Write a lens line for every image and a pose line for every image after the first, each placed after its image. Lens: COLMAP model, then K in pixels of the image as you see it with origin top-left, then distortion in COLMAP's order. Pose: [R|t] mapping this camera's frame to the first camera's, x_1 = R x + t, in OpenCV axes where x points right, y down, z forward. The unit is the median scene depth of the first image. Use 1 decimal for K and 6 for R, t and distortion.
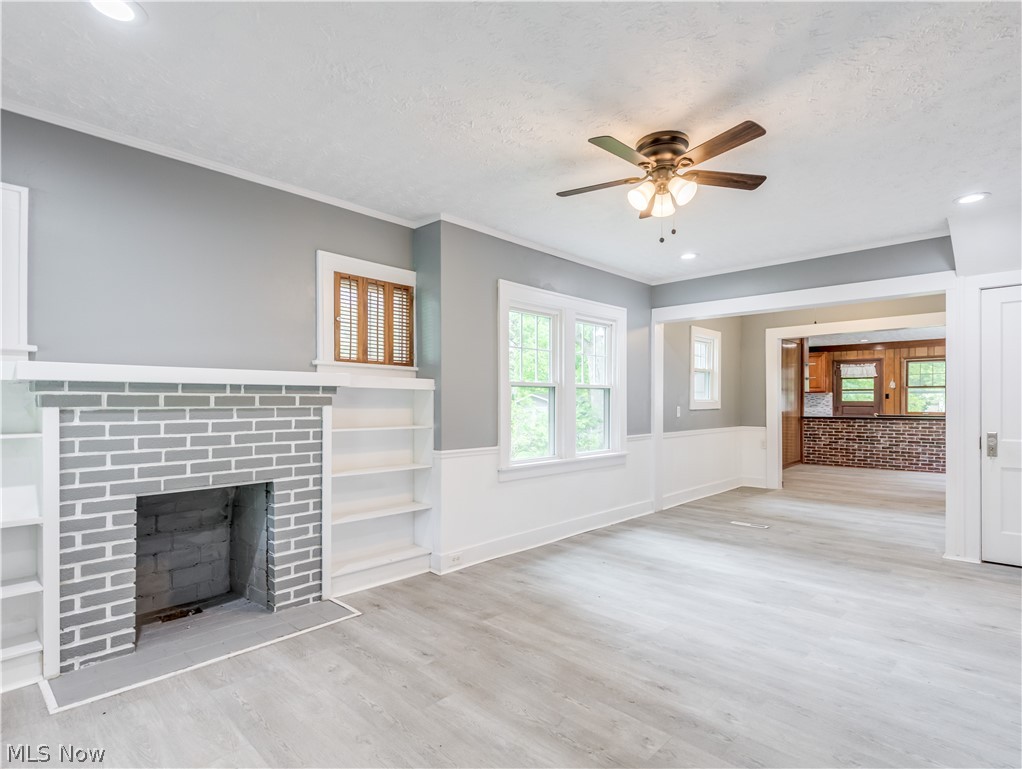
lens RADIAL K [[536.5, 0, 509.1], [0, 536.5, 405.0], [0, 0, 1]] dist [0.002205, -0.000002]
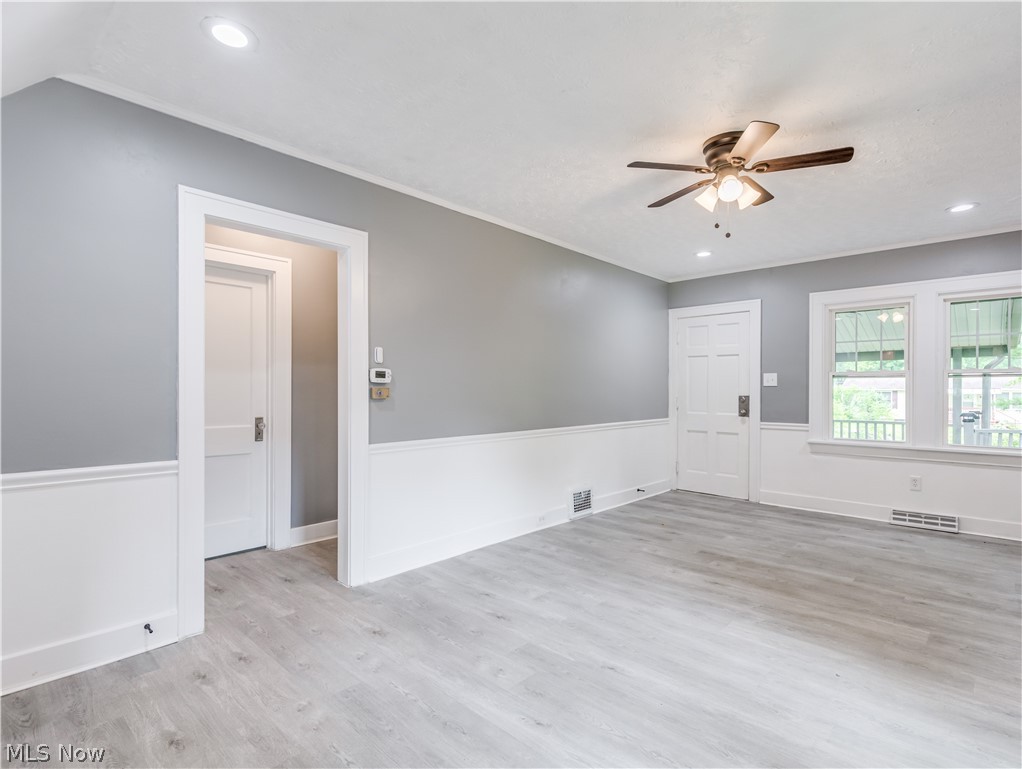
lens RADIAL K [[528.5, 0, 498.3], [0, 528.5, 384.0], [0, 0, 1]] dist [-0.001894, -0.000569]
pose [[-0.999991, -0.002813, 0.003222, 0.783454], [-0.002822, 0.999993, -0.002580, -0.017108], [-0.003215, -0.002589, -0.999991, 2.182955]]
